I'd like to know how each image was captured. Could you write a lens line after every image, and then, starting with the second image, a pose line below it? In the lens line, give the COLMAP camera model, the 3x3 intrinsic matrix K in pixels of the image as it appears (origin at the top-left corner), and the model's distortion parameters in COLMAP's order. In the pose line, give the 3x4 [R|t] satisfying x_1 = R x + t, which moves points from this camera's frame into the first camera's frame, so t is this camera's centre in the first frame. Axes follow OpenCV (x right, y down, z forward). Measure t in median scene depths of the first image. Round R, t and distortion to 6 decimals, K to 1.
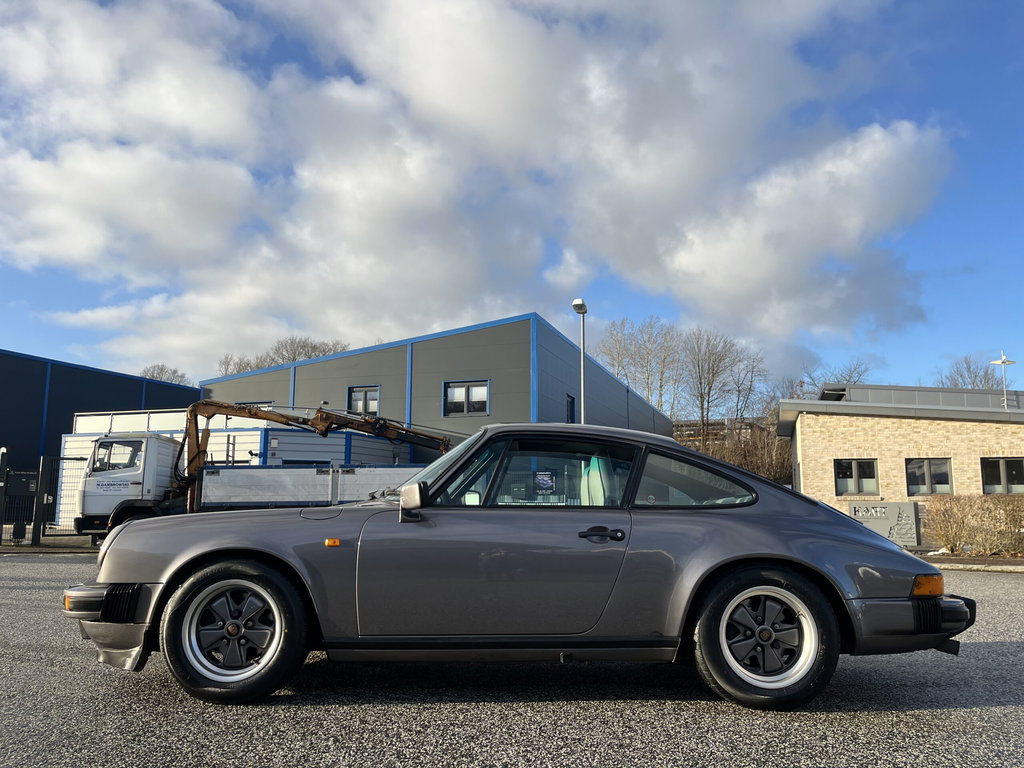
lens RADIAL K [[786.2, 0, 511.8], [0, 786.2, 383.3], [0, 0, 1]] dist [0.036960, -0.021081]
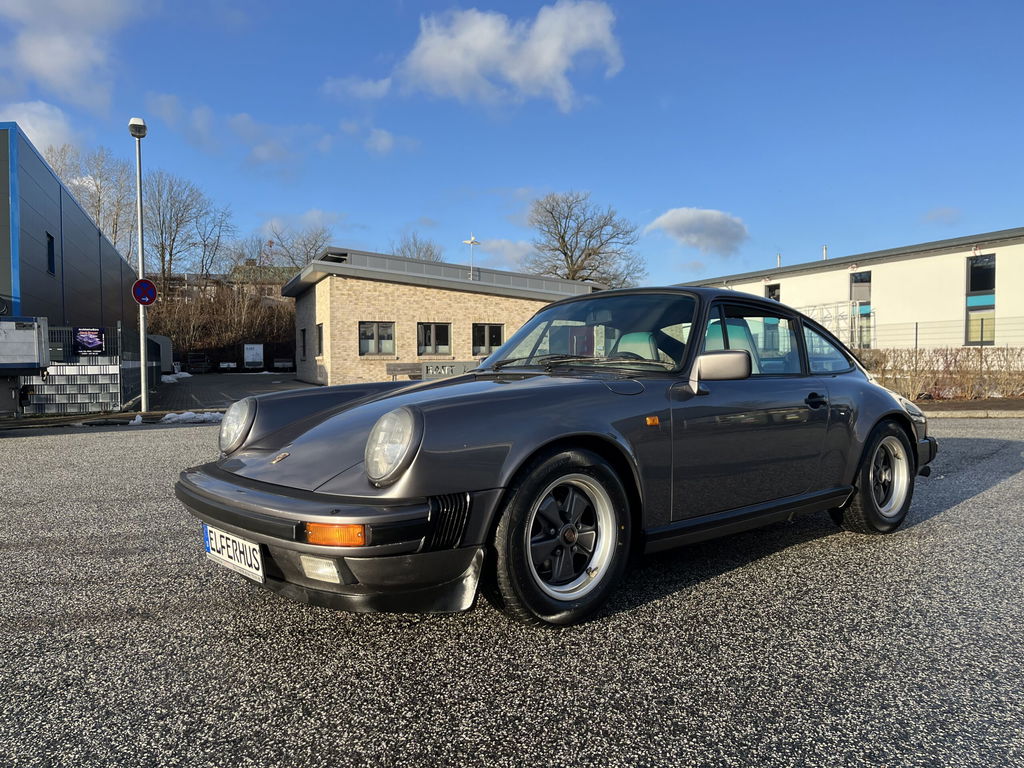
lens RADIAL K [[786.2, 0, 510.5], [0, 786.2, 385.9], [0, 0, 1]] dist [0.036960, -0.021081]
pose [[0.761114, -0.026233, 0.648087, -0.128181], [-0.091120, 0.984949, 0.146879, 0.007997], [-0.642186, -0.170845, 0.747268, 0.068667]]
